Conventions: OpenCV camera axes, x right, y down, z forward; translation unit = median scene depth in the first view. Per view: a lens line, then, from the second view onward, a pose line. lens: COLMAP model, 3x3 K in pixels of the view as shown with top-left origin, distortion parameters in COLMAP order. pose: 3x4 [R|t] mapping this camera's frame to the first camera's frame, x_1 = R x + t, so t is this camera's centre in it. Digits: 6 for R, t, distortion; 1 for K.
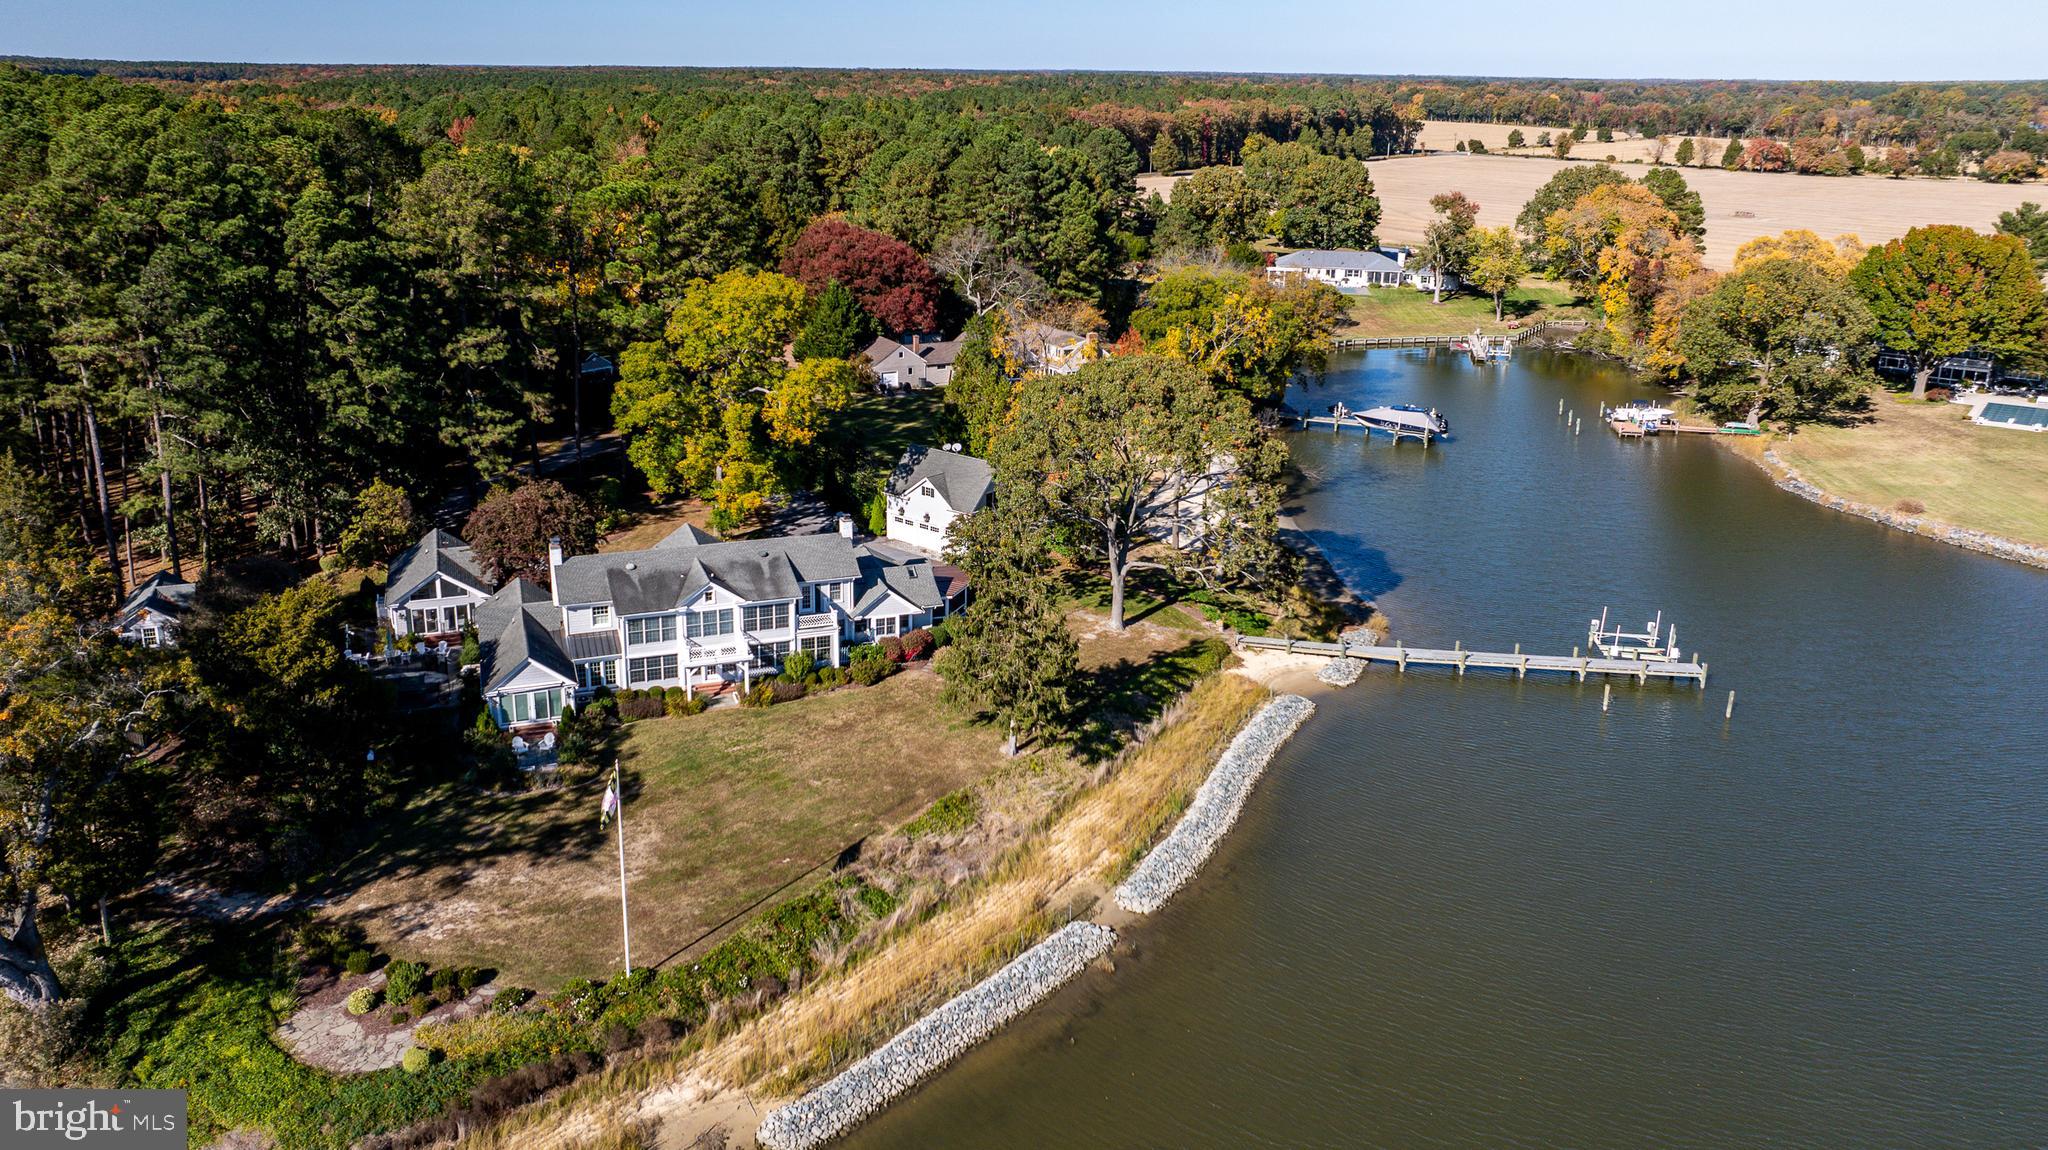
lens RADIAL K [[1551.9, 0, 1021.1], [0, 1551.9, 484.9], [0, 0, 1]] dist [0.004614, -0.052262]
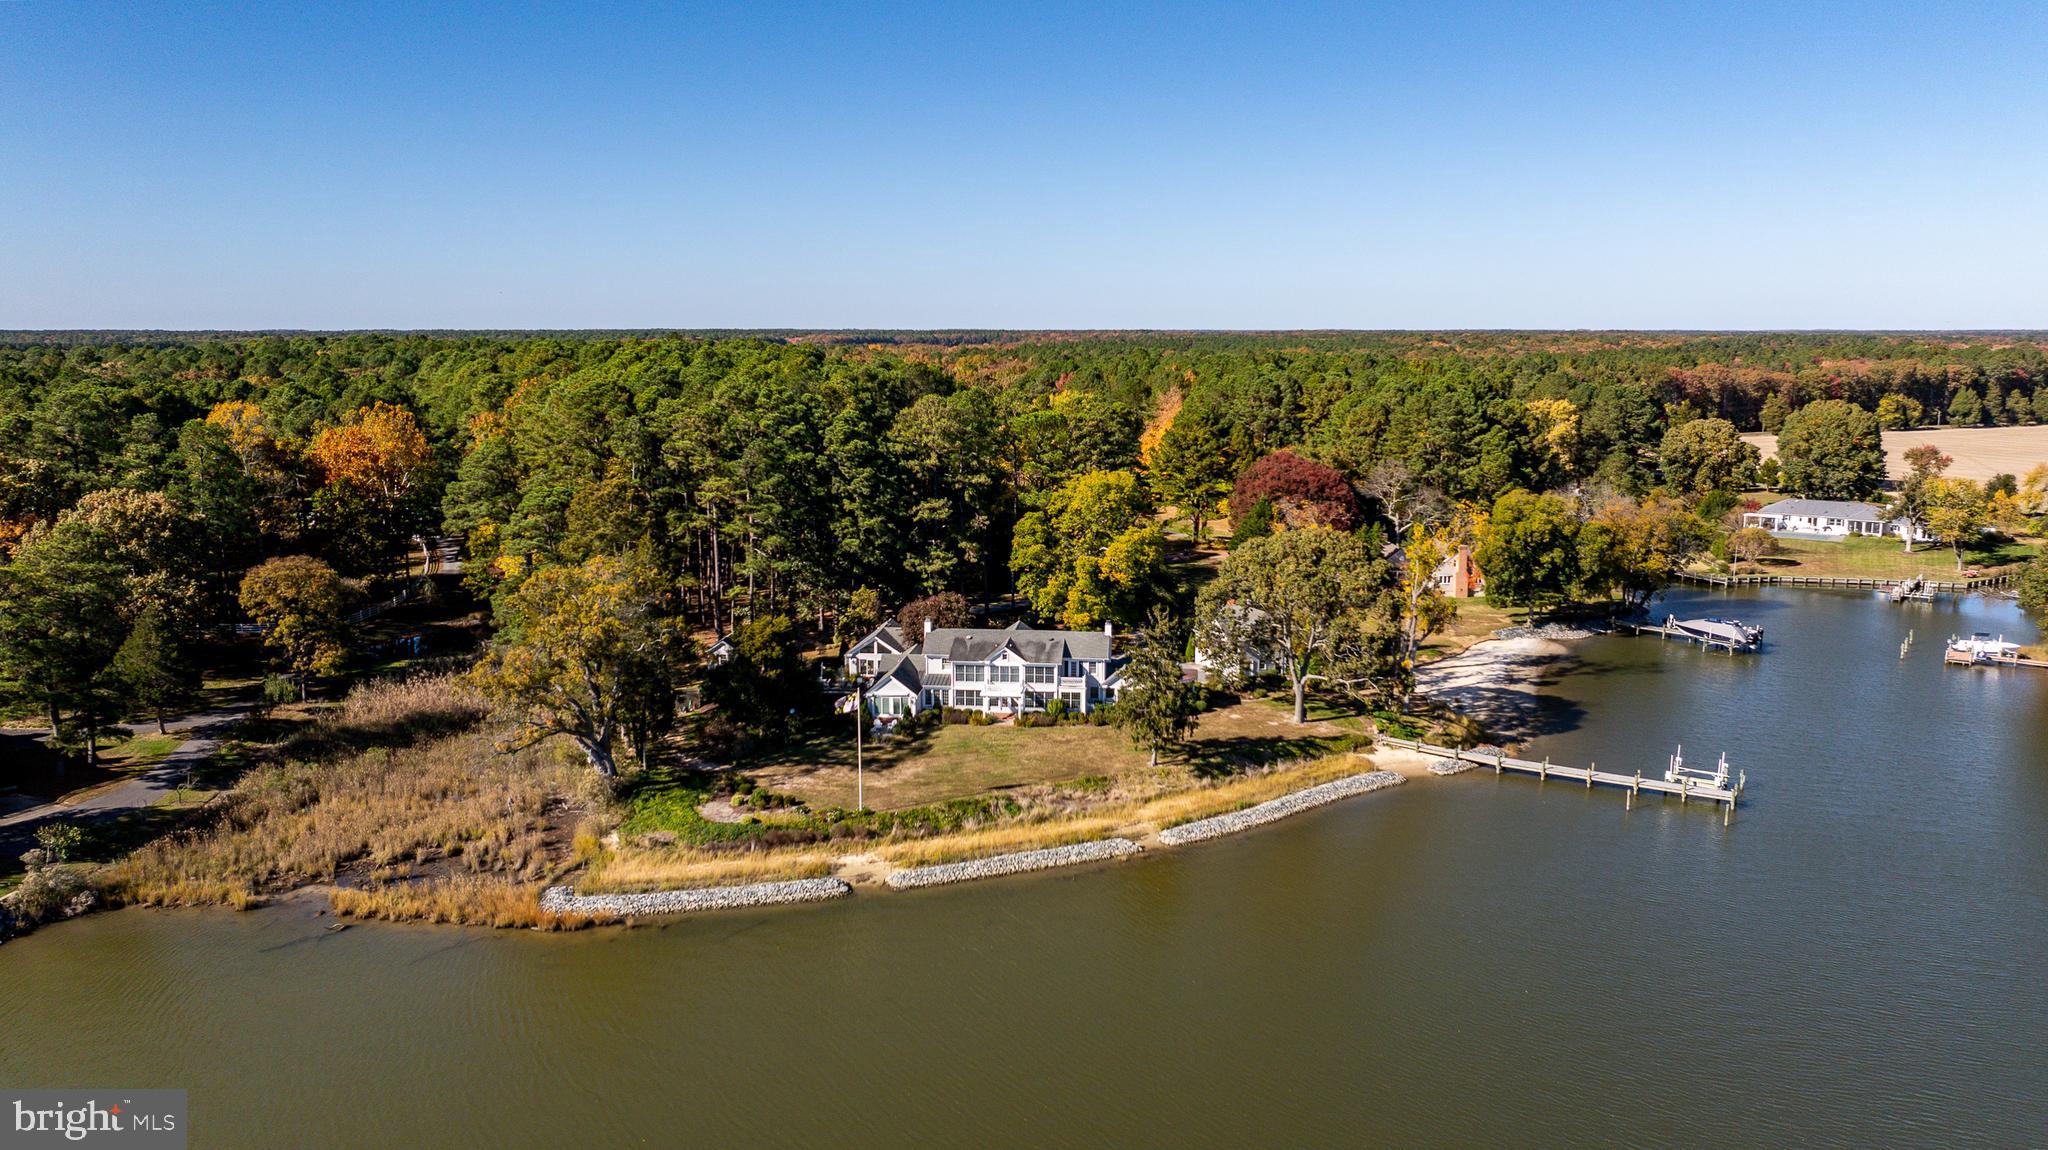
lens RADIAL K [[1546.0, 0, 1024.0], [0, 1546.0, 575.0], [0, 0, 1]] dist [0.000579, 0.001109]
pose [[0.900717, 0.058438, -0.430457, 0.450767], [-0.103735, 0.991177, -0.082502, 0.105377], [0.421838, 0.118964, 0.898833, -0.401386]]
